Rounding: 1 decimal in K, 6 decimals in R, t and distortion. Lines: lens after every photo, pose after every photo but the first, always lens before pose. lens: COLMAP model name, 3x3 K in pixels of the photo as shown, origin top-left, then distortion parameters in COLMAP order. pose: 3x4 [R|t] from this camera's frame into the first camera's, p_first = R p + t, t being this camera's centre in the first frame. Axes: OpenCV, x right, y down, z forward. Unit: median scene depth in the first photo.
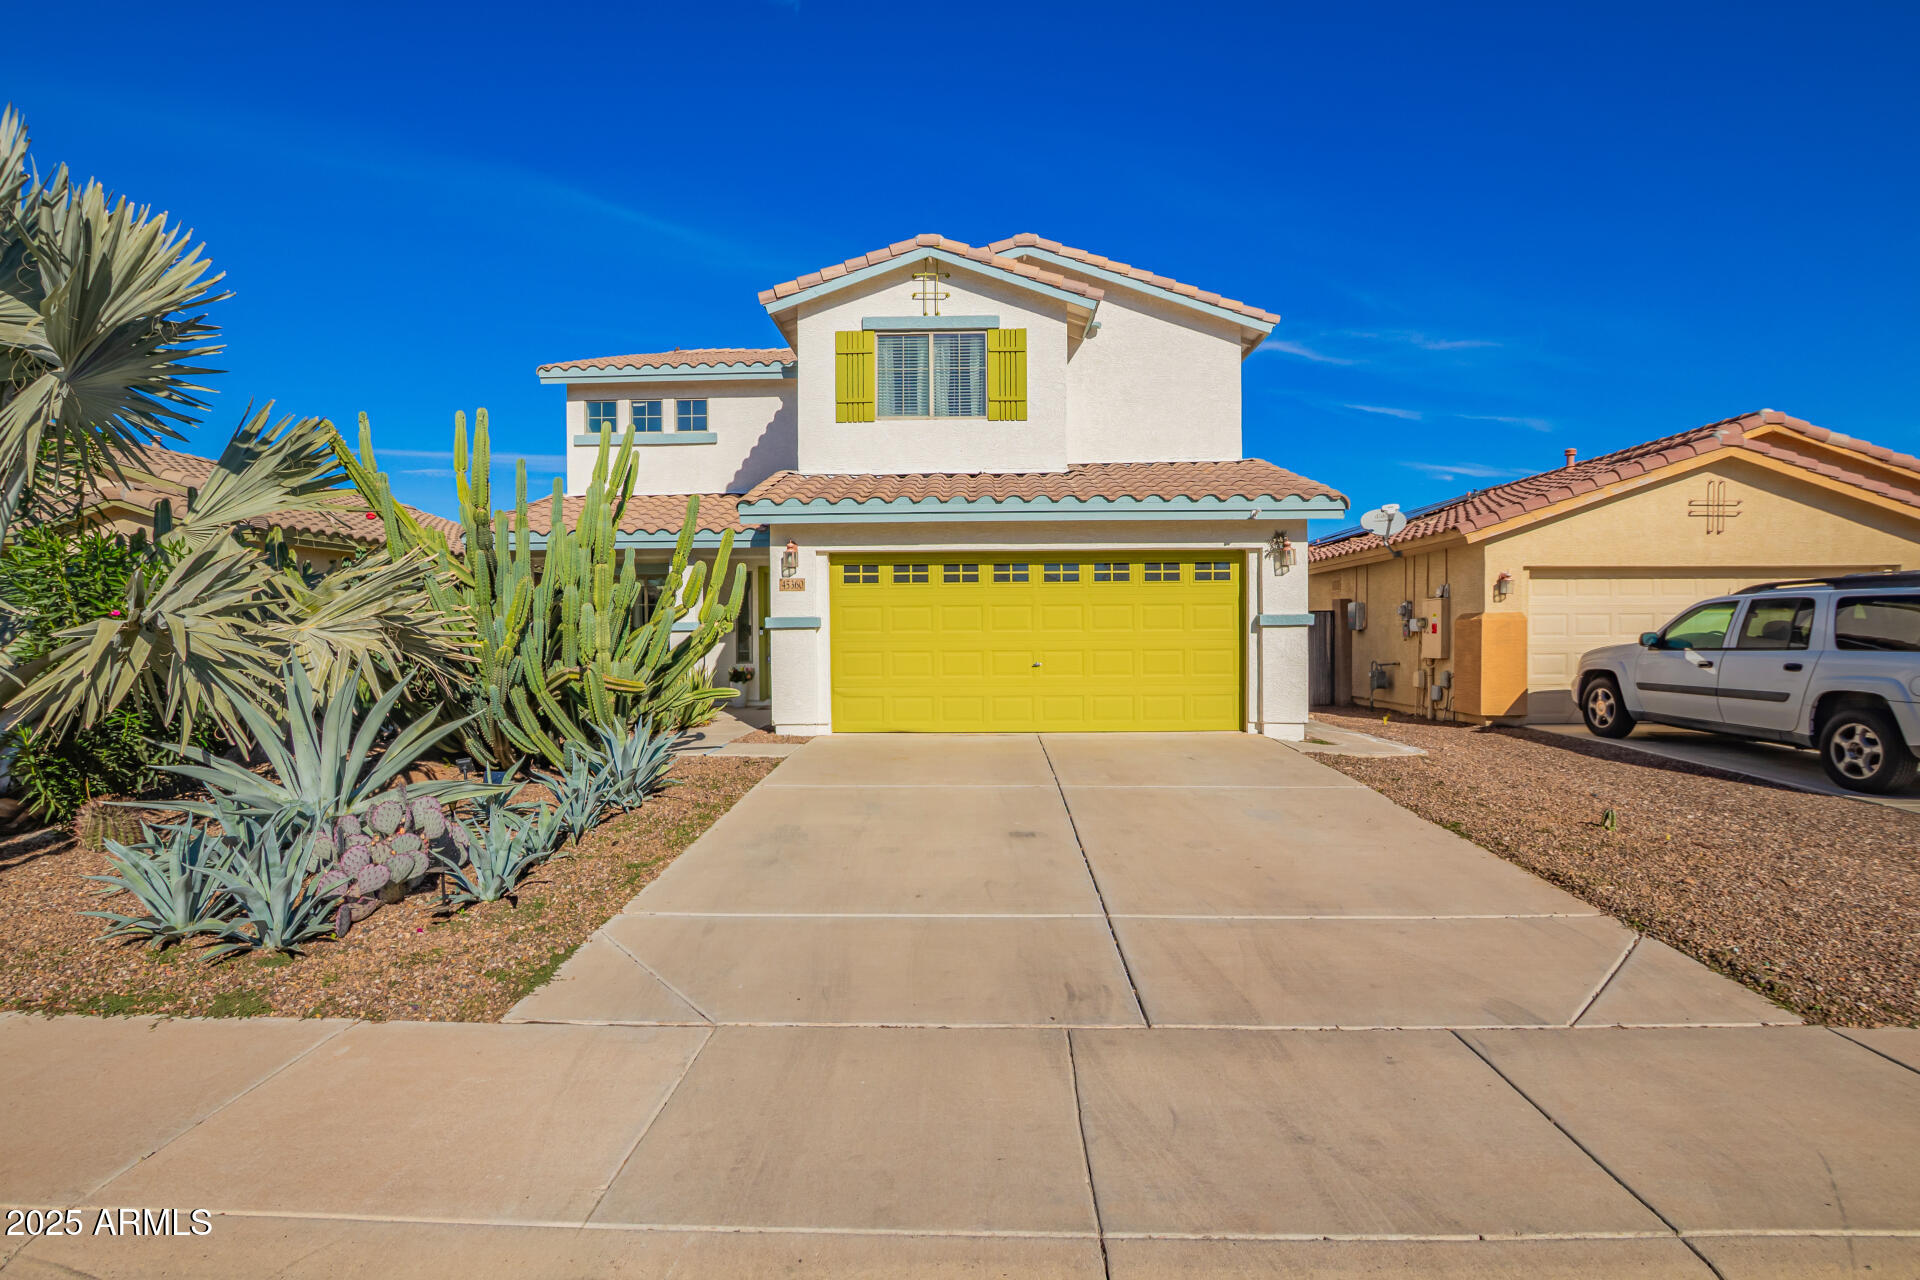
lens RADIAL K [[881.8, 0, 960.0], [0, 881.8, 640.0], [0, 0, 1]] dist [-0.025477, -0.000071]
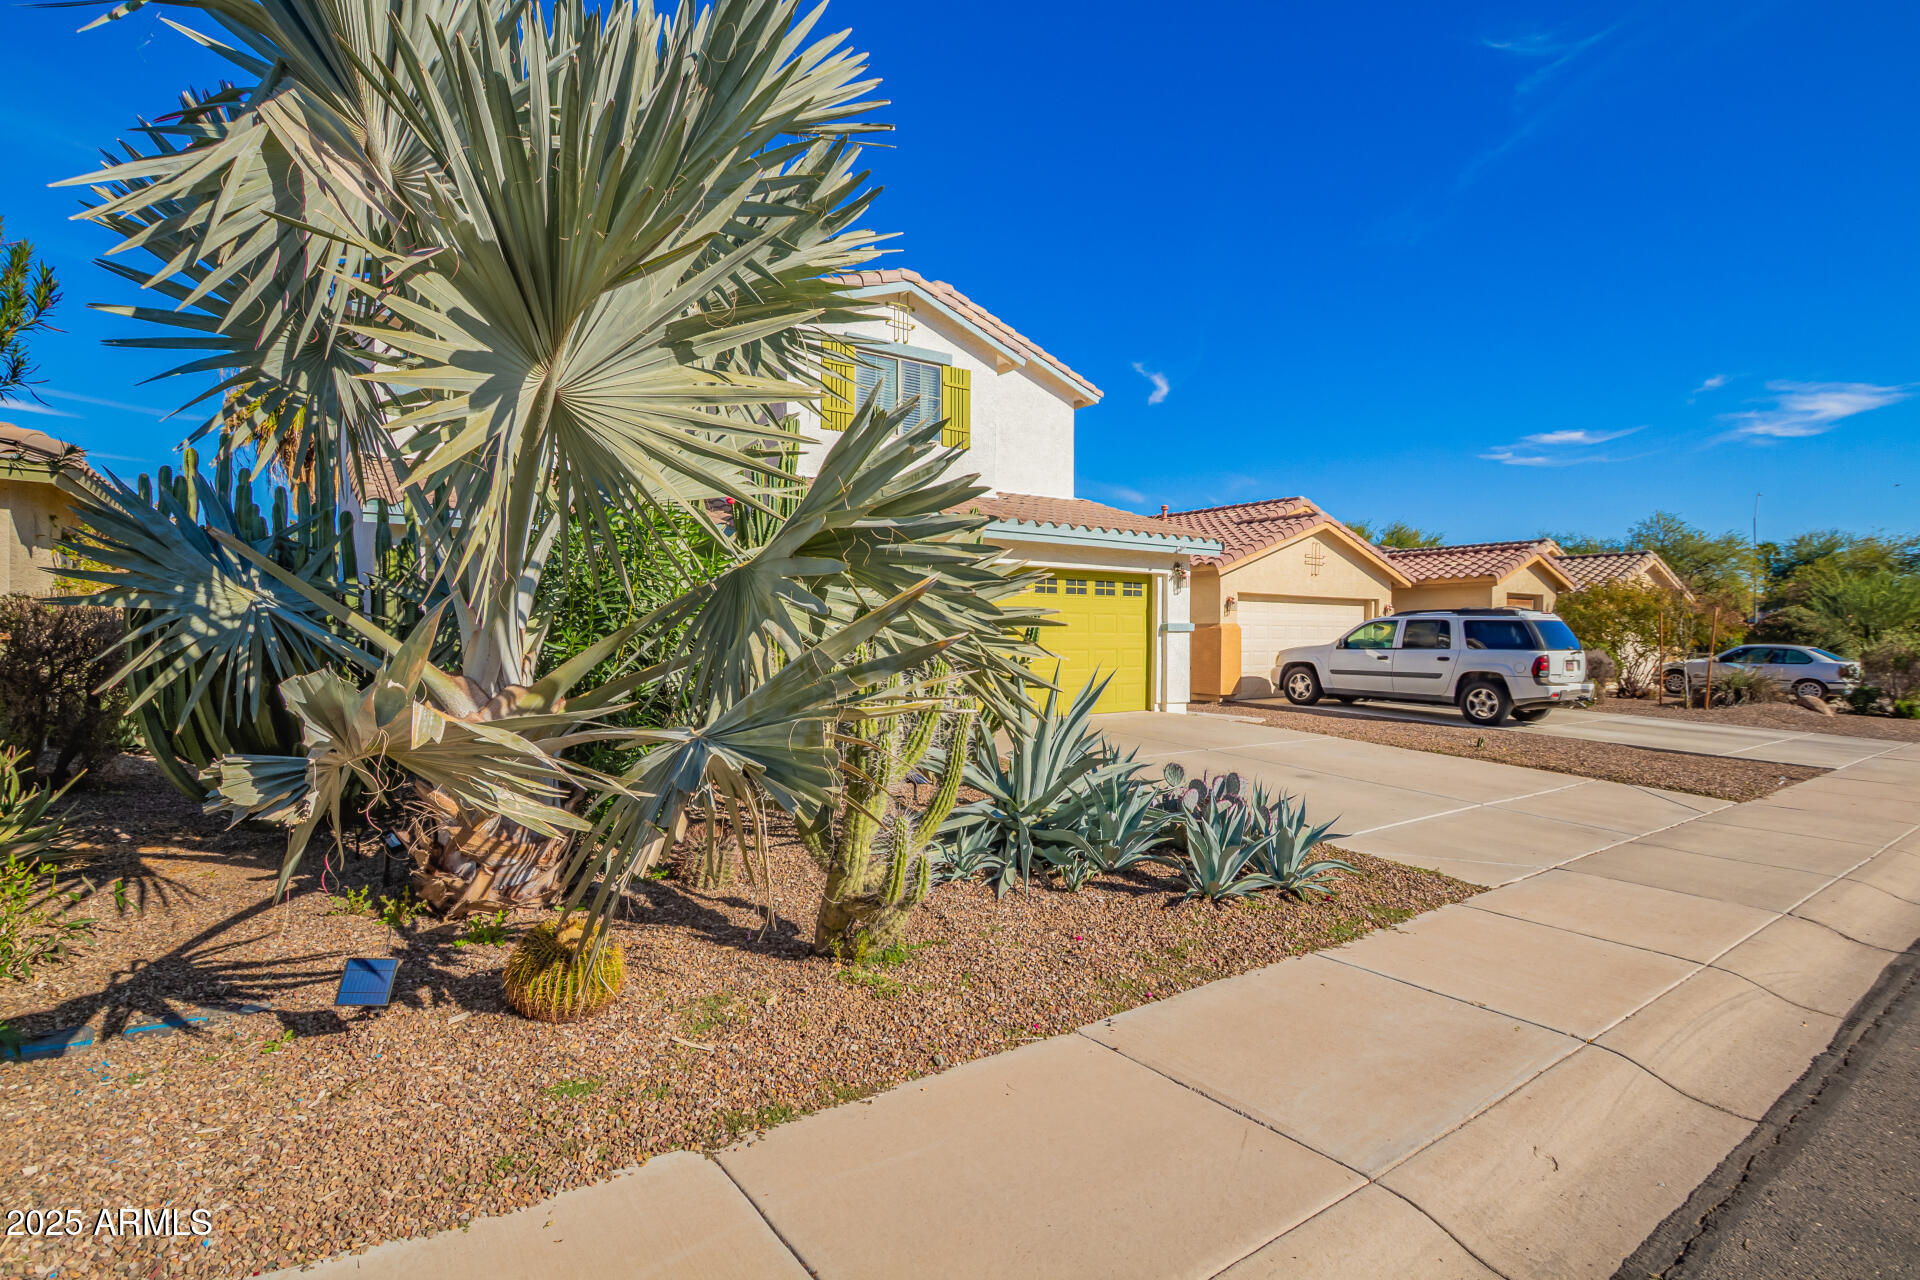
lens RADIAL K [[909.9, 0, 966.0], [0, 909.9, 594.5], [0, 0, 1]] dist [-0.000235, 0.000031]
pose [[0.793792, 0.035732, 0.607139, -0.731361], [-0.006849, 0.998735, -0.049824, -0.000766], [-0.608151, 0.035392, 0.793032, 0.073586]]
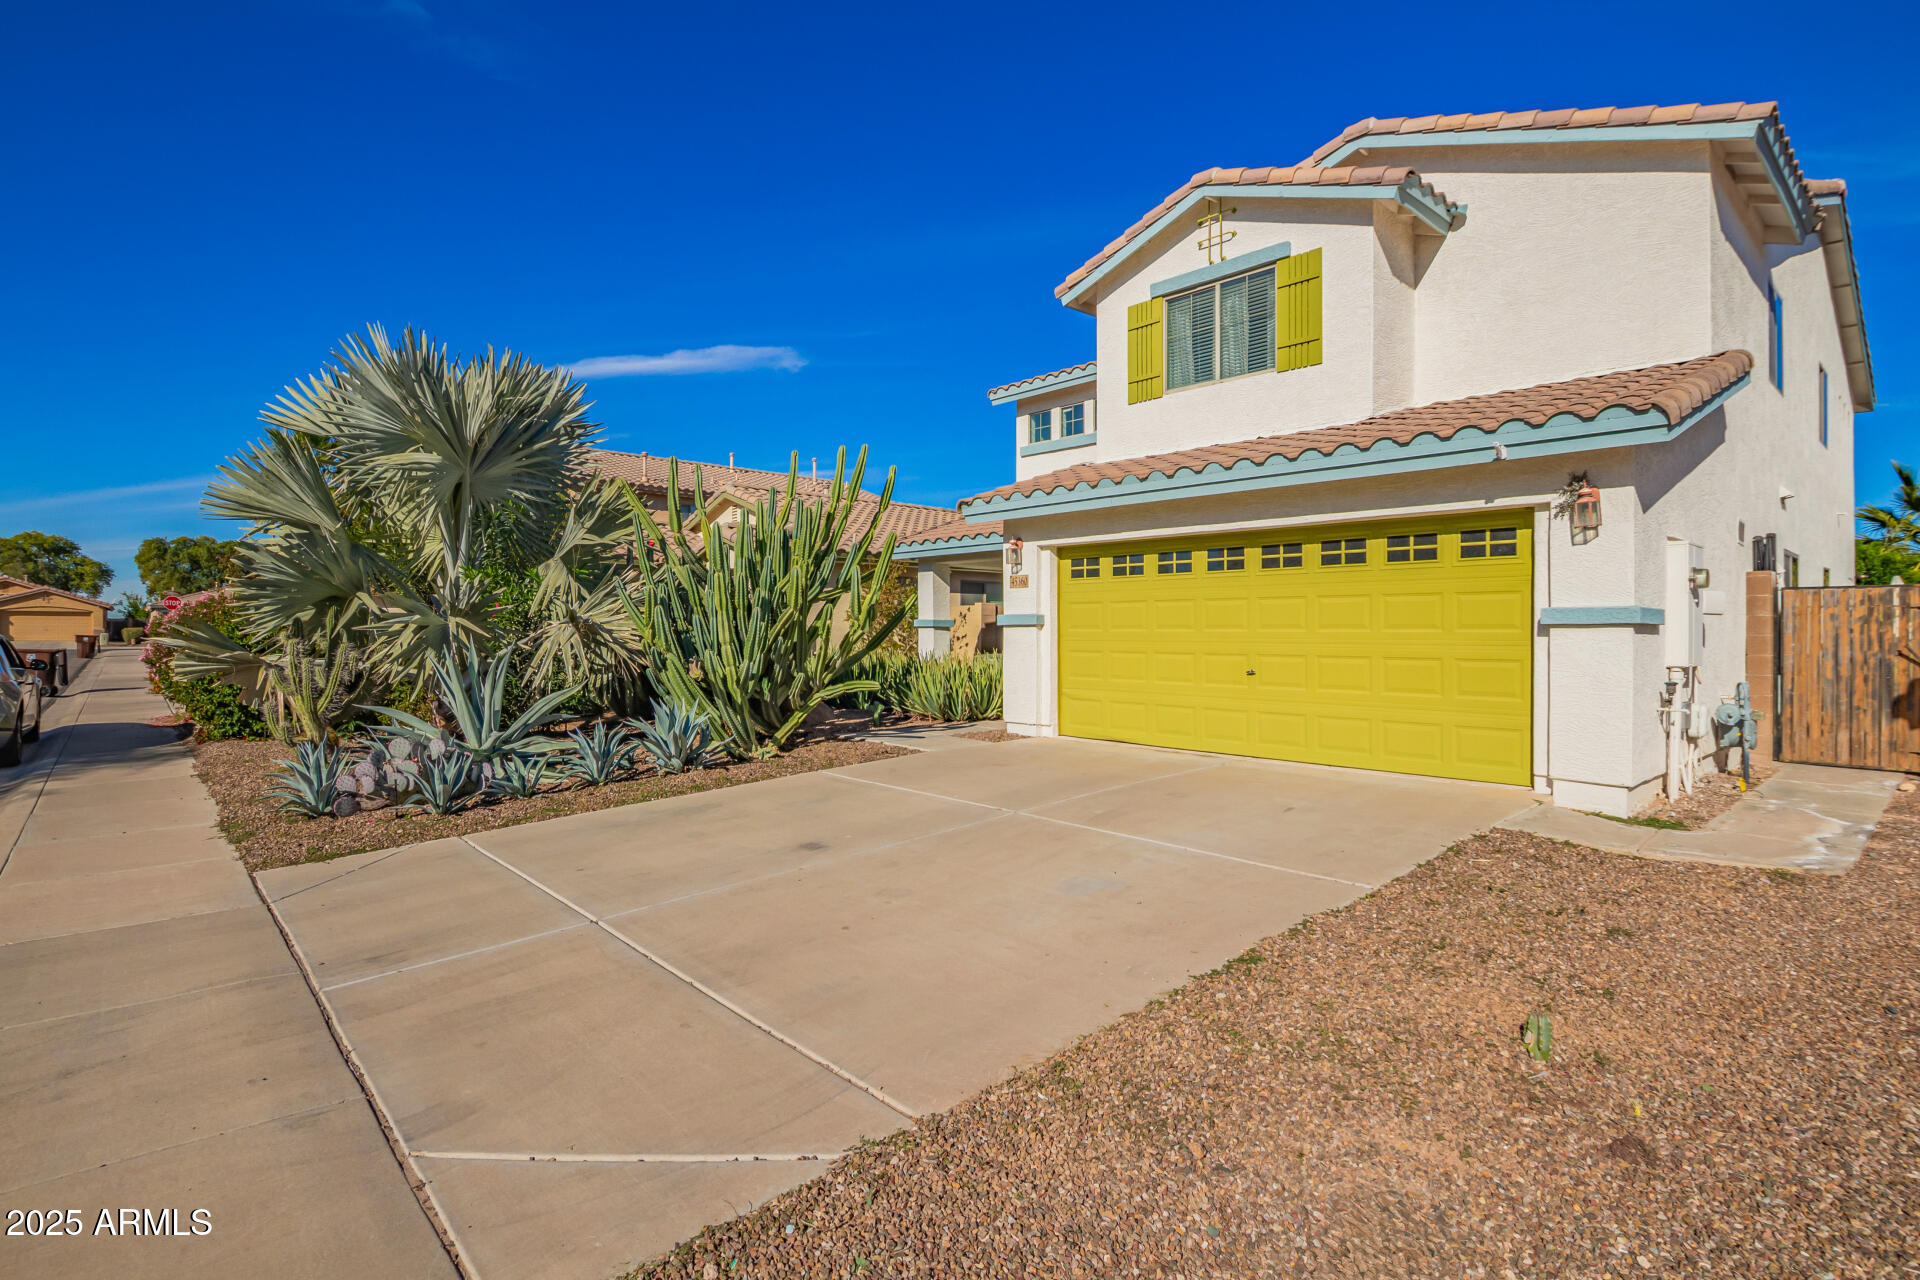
lens RADIAL K [[918.4, 0, 1002.5], [0, 918.4, 627.8], [0, 0, 1]] dist [-0.022724, 0.000369]
pose [[0.712424, 0.006254, -0.701722, 0.507984], [-0.011659, 0.999928, -0.002926, -0.007446], [0.701653, 0.010266, 0.712445, 0.247066]]
